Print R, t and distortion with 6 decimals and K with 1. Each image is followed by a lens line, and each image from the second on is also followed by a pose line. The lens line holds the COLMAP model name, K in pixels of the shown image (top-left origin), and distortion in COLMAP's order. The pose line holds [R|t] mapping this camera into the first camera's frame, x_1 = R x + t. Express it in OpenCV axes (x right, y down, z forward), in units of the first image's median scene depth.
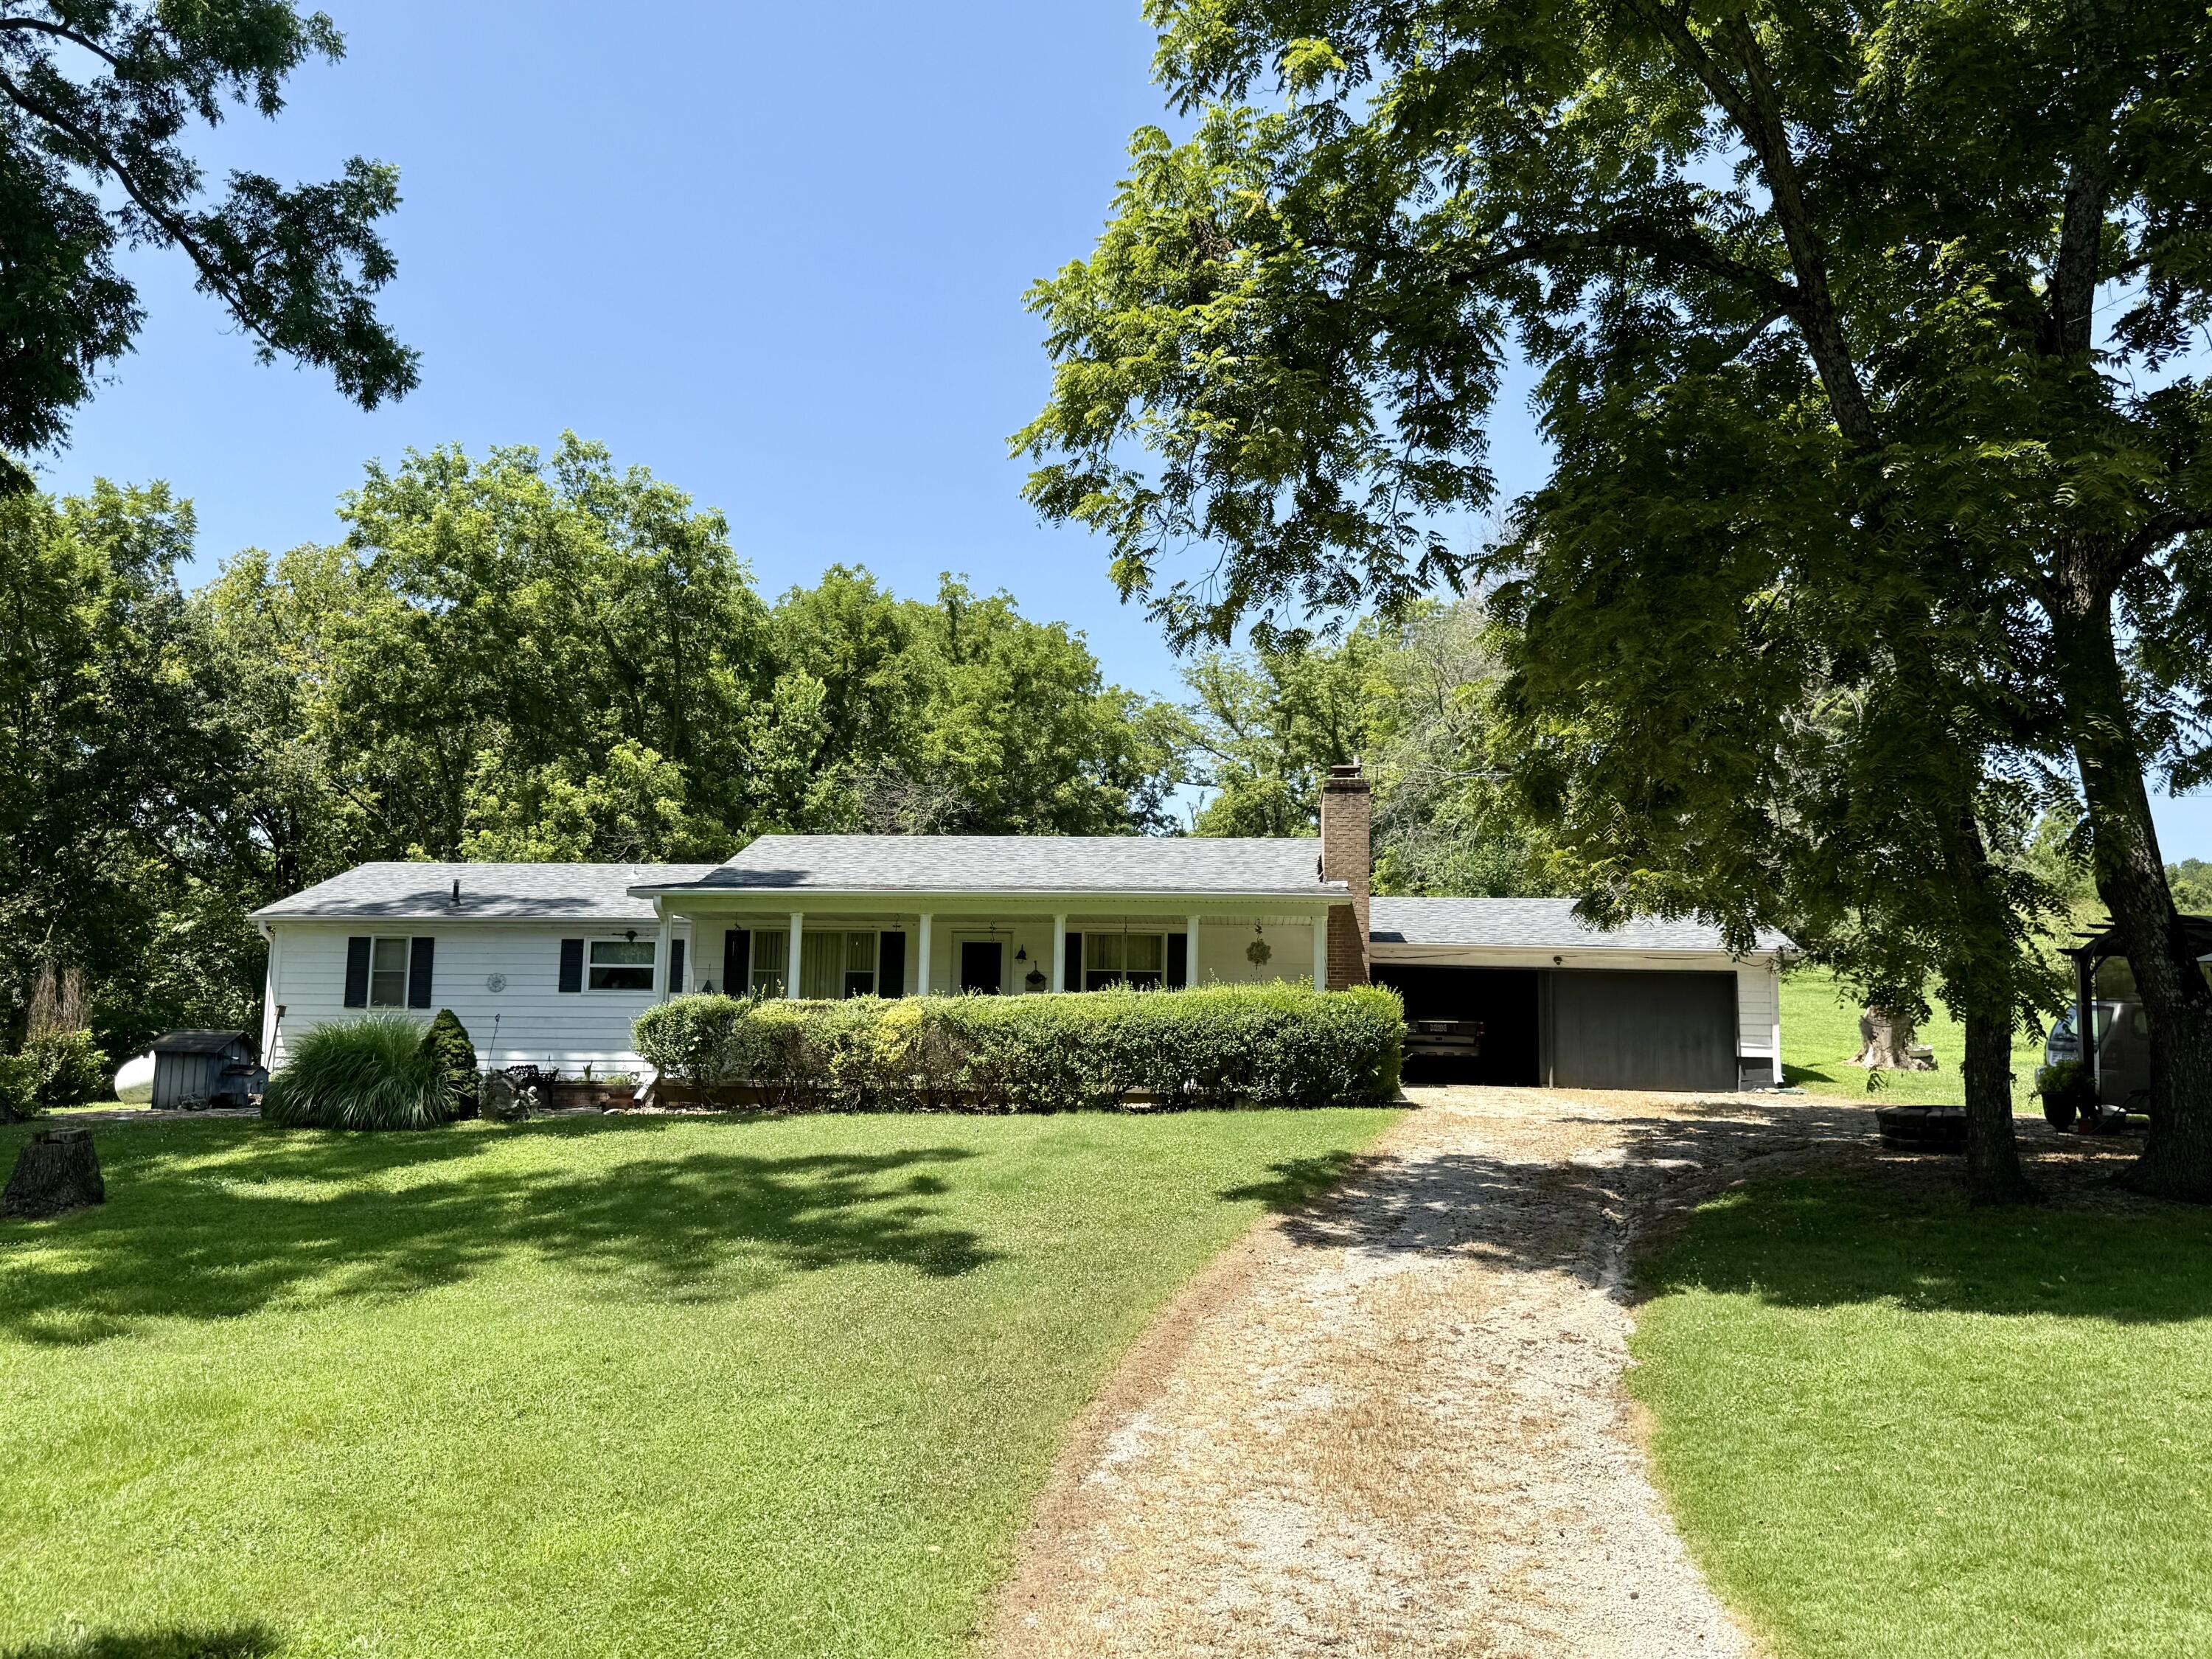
lens RADIAL K [[1847.4, 0, 1117.3], [0, 1847.4, 833.8], [0, 0, 1]] dist [0.010405, -0.017193]
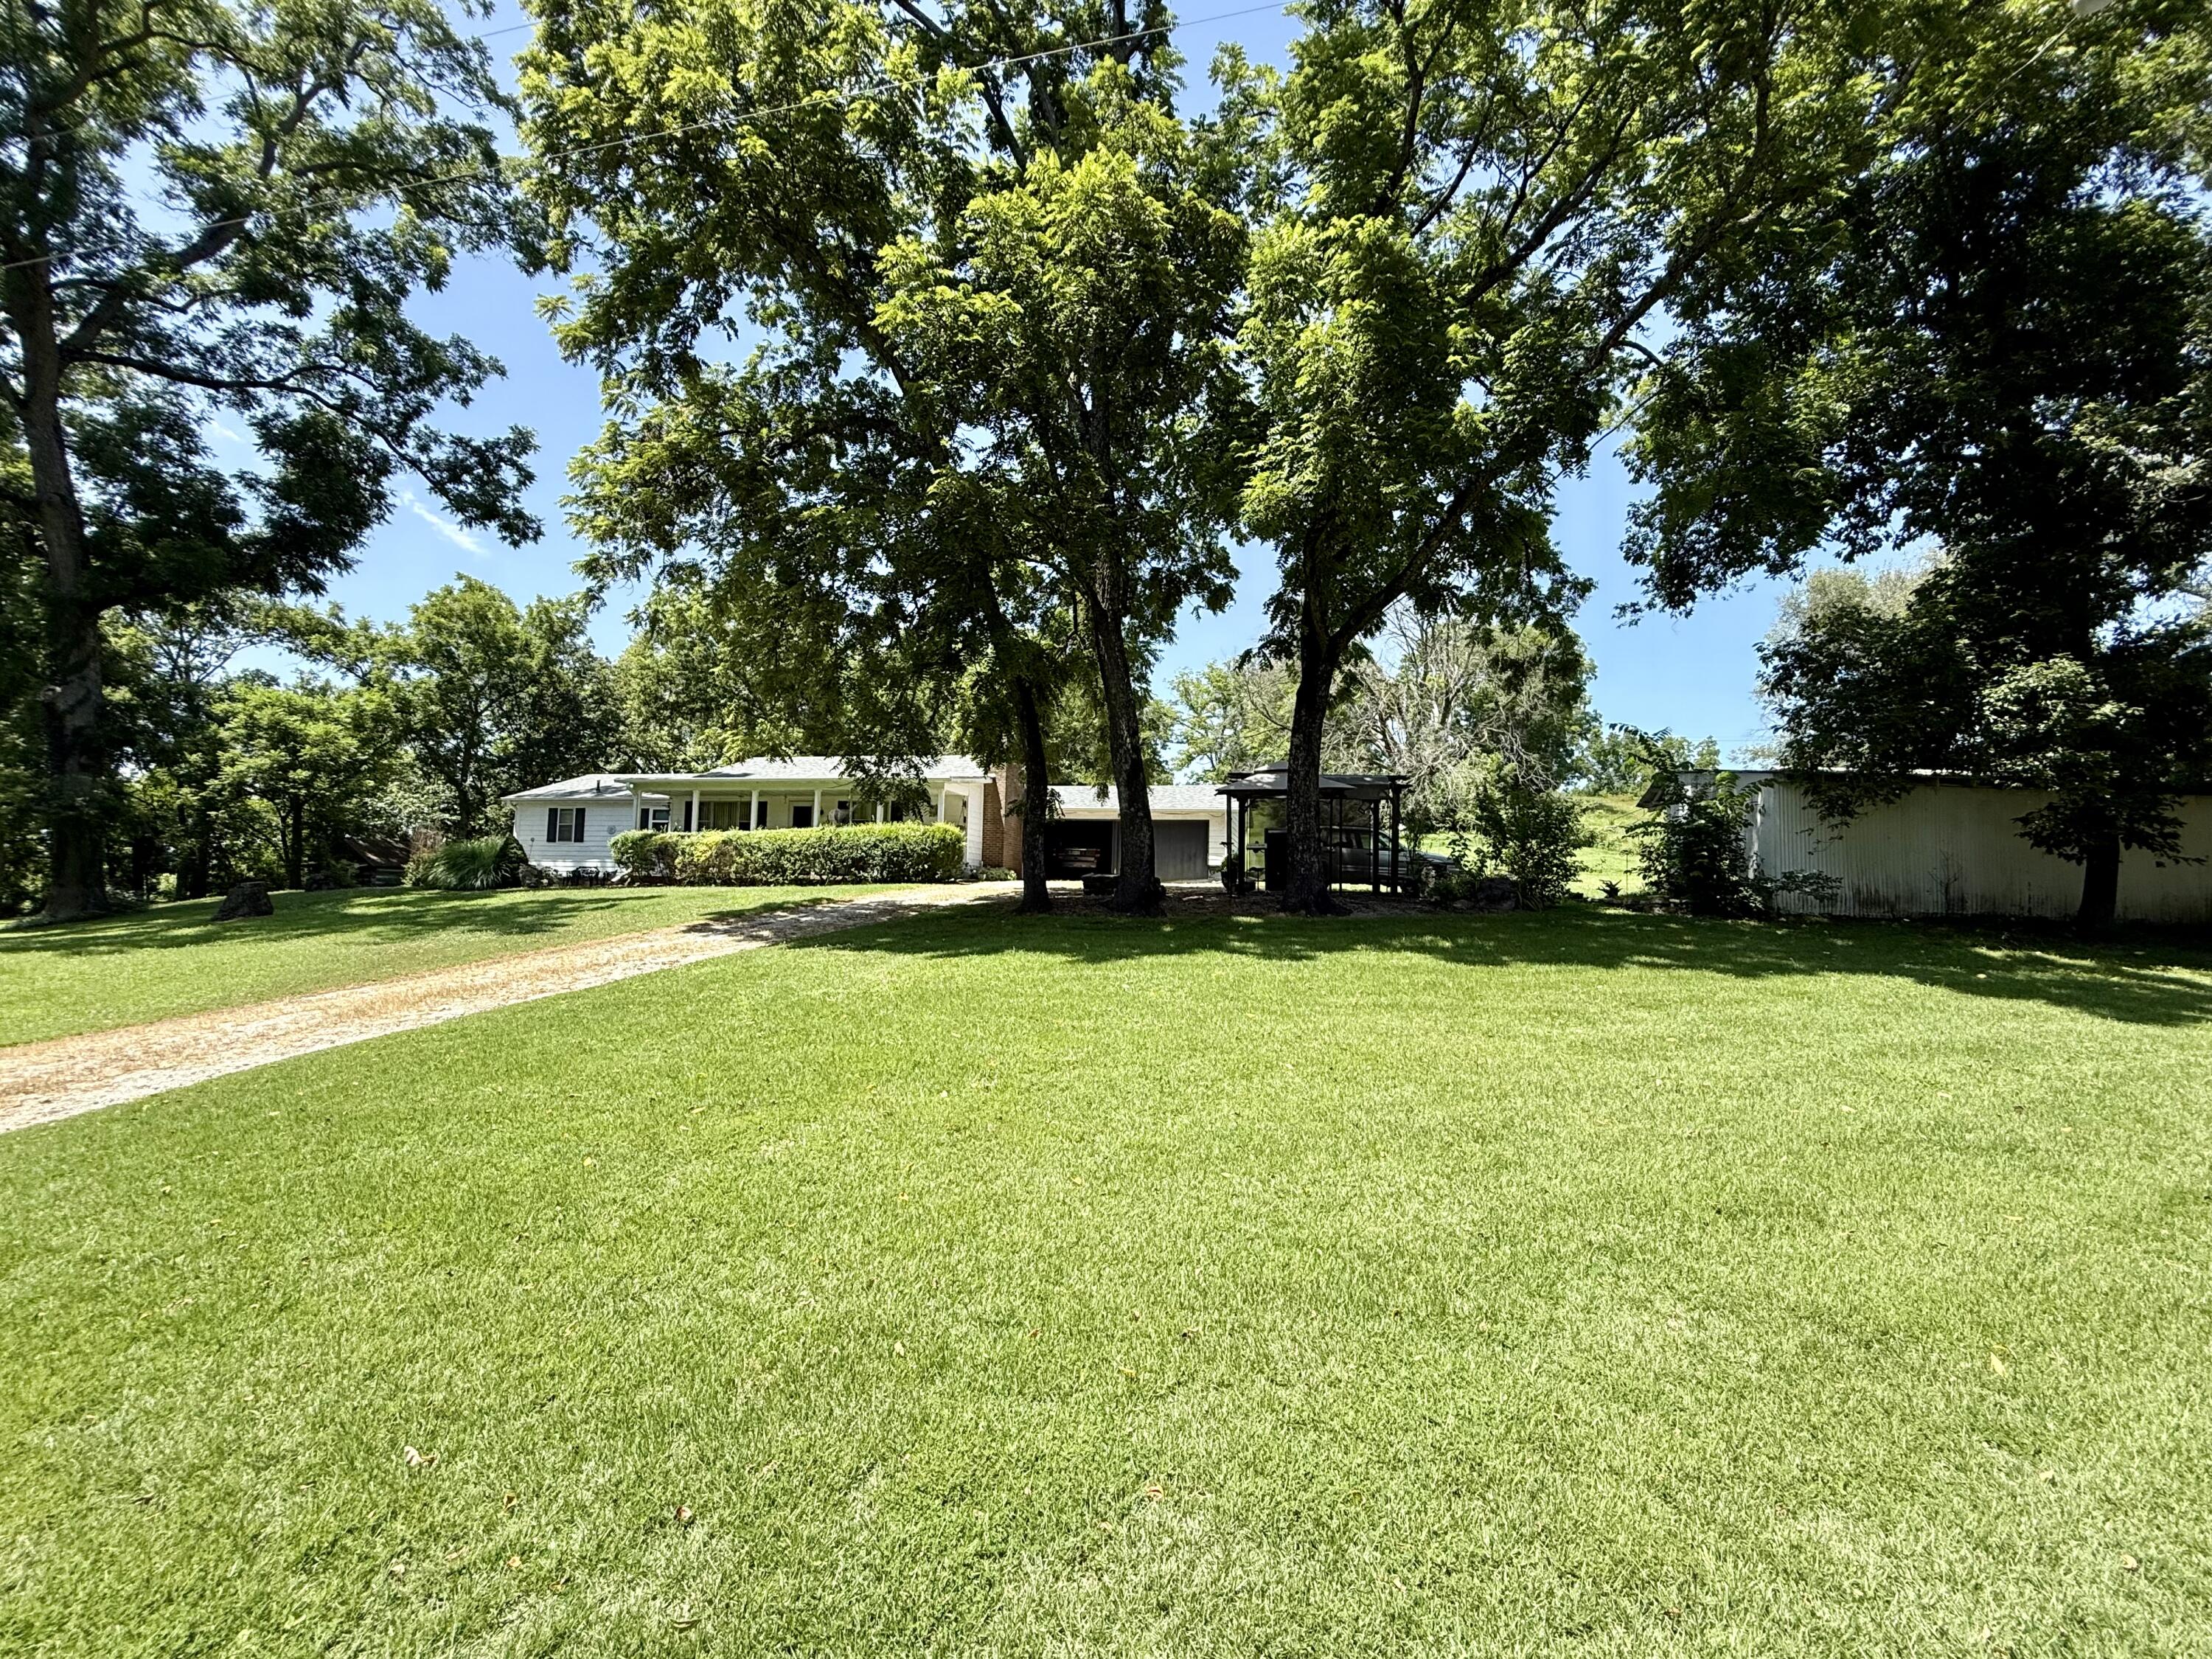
lens RADIAL K [[989.6, 0, 1106.0], [0, 989.6, 829.5], [0, 0, 1]] dist [-0.014526, 0.000162]
pose [[0.989968, -0.002698, -0.141267, 0.608471], [0.009842, 0.998706, 0.049899, 0.051360], [0.140949, -0.050789, 0.988713, -0.006669]]
